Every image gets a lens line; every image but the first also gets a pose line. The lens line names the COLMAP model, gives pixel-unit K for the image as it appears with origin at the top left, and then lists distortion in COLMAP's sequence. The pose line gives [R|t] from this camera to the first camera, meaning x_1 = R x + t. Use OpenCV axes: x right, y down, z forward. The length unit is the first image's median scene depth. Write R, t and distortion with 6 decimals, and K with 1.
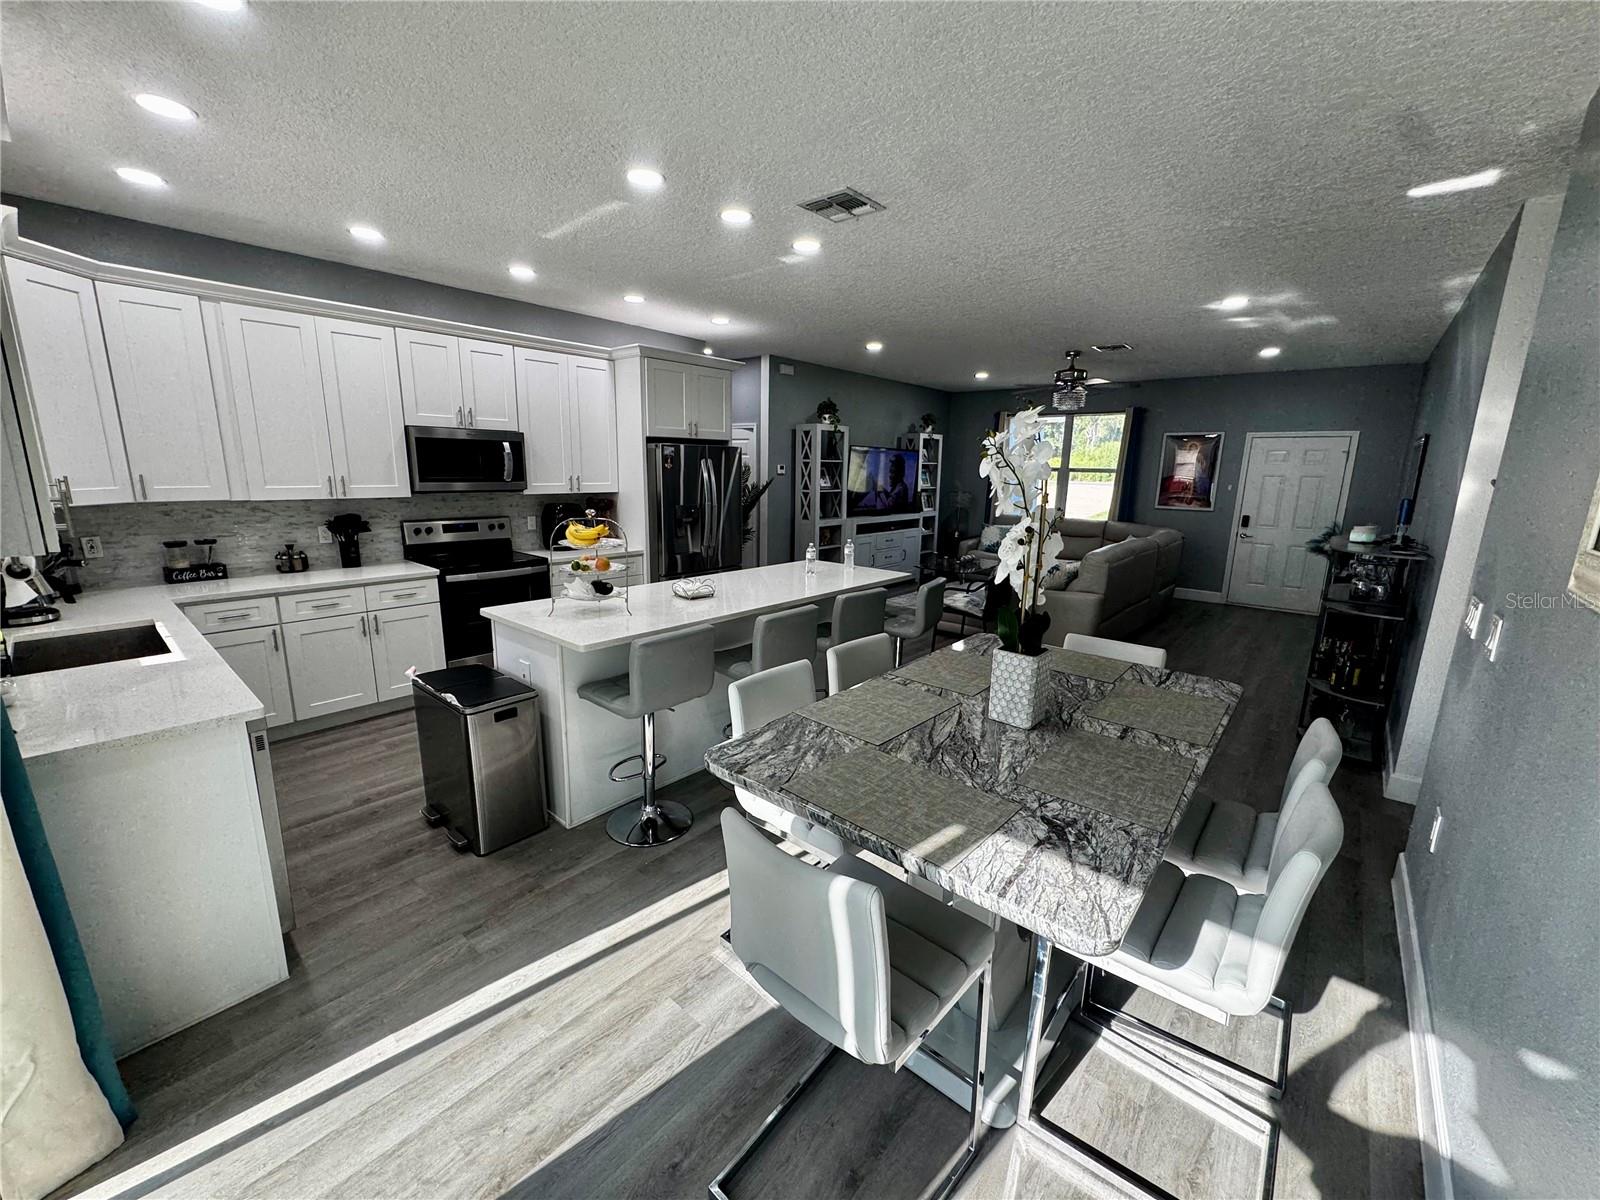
lens RADIAL K [[636.4, 0, 809.0], [0, 636.4, 596.2], [0, 0, 1]] dist [-0.000653, -0.000387]
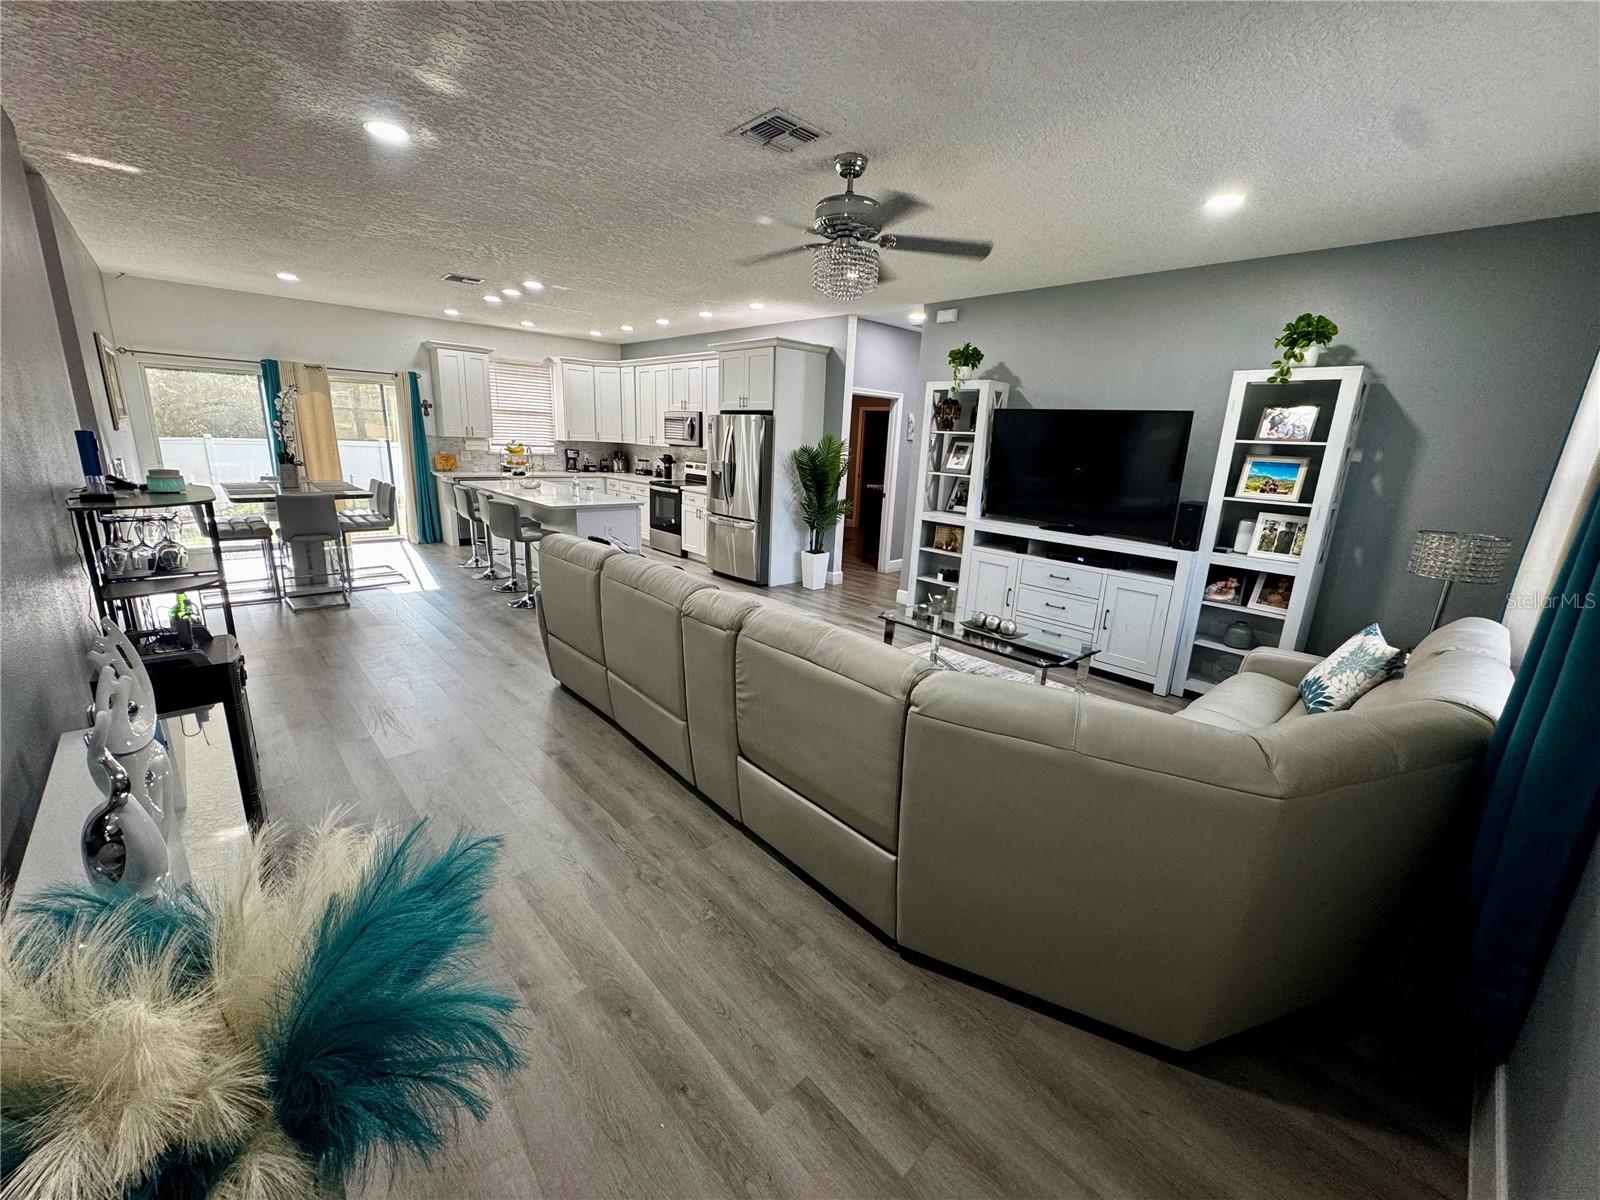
lens RADIAL K [[636.4, 0, 800.2], [0, 636.4, 600.1], [0, 0, 1]] dist [-0.000653, -0.000387]
pose [[-0.117452, 0.220419, -0.968308, 1.311607], [-0.250506, 0.936949, 0.243667, -0.278775], [0.960964, 0.271186, -0.054830, 1.543632]]
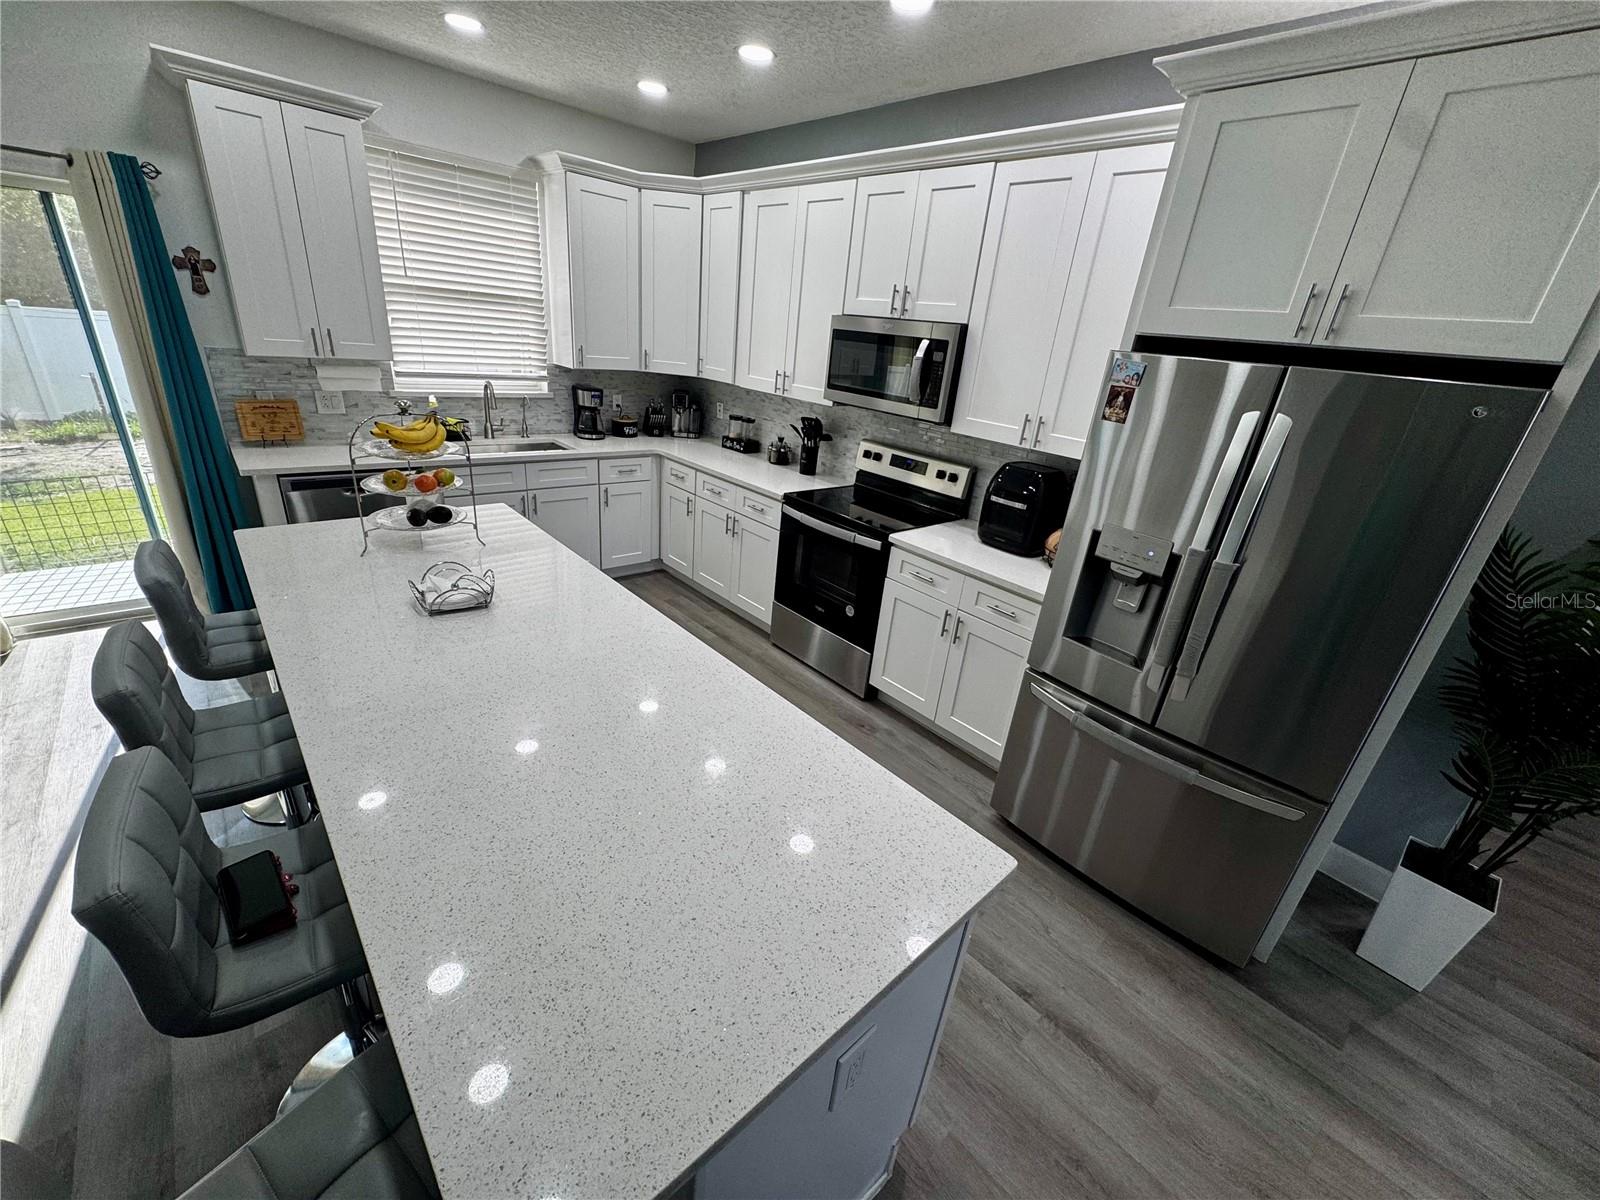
lens RADIAL K [[636.4, 0, 798.3], [0, 636.4, 597.5], [0, 0, 1]] dist [-0.000653, -0.000387]
pose [[-0.131371, 0.355224, -0.925504, 0.211020], [-0.298381, 0.876133, 0.378629, -0.222708], [0.945363, 0.325894, -0.009106, 0.981501]]
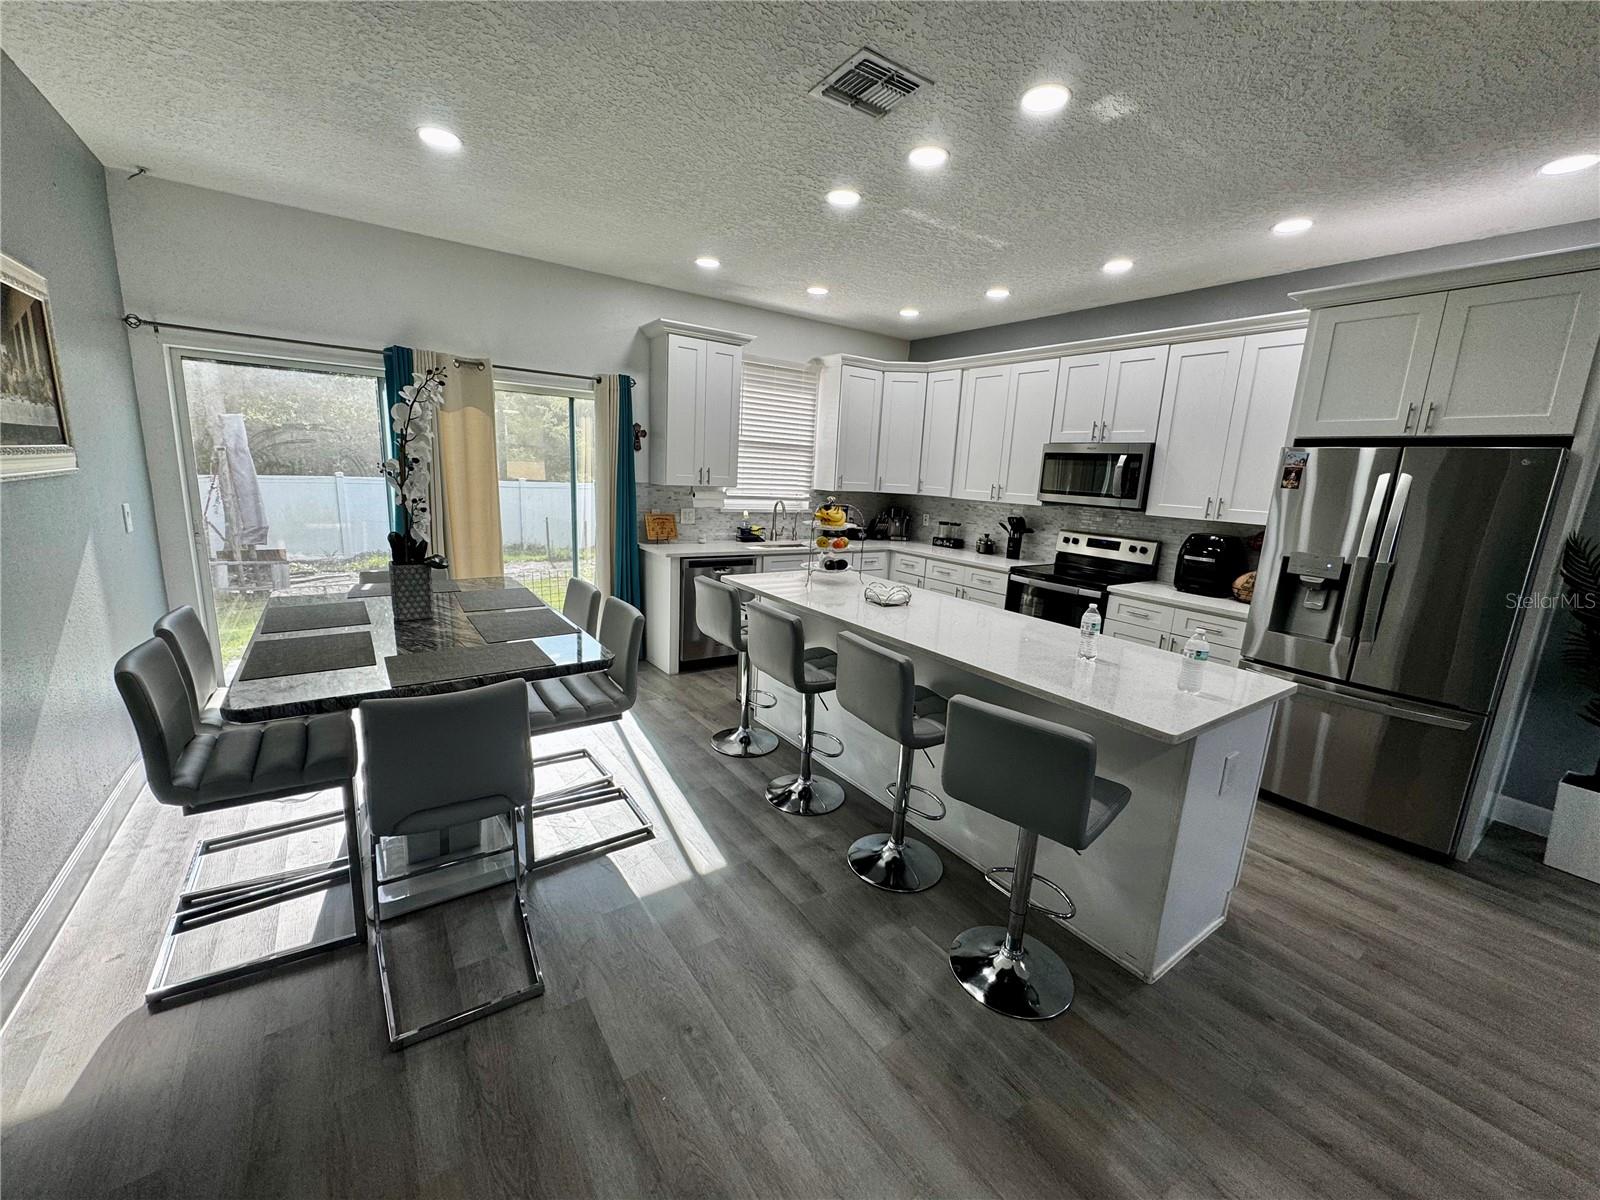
lens RADIAL K [[636.4, 0, 798.7], [0, 636.4, 598.2], [0, 0, 1]] dist [-0.000653, -0.000387]
pose [[-0.254108, 0.158362, -0.954123, 0.554451], [-0.253714, 0.941042, 0.223761, -0.136014], [0.933305, 0.298933, -0.198948, 0.817086]]
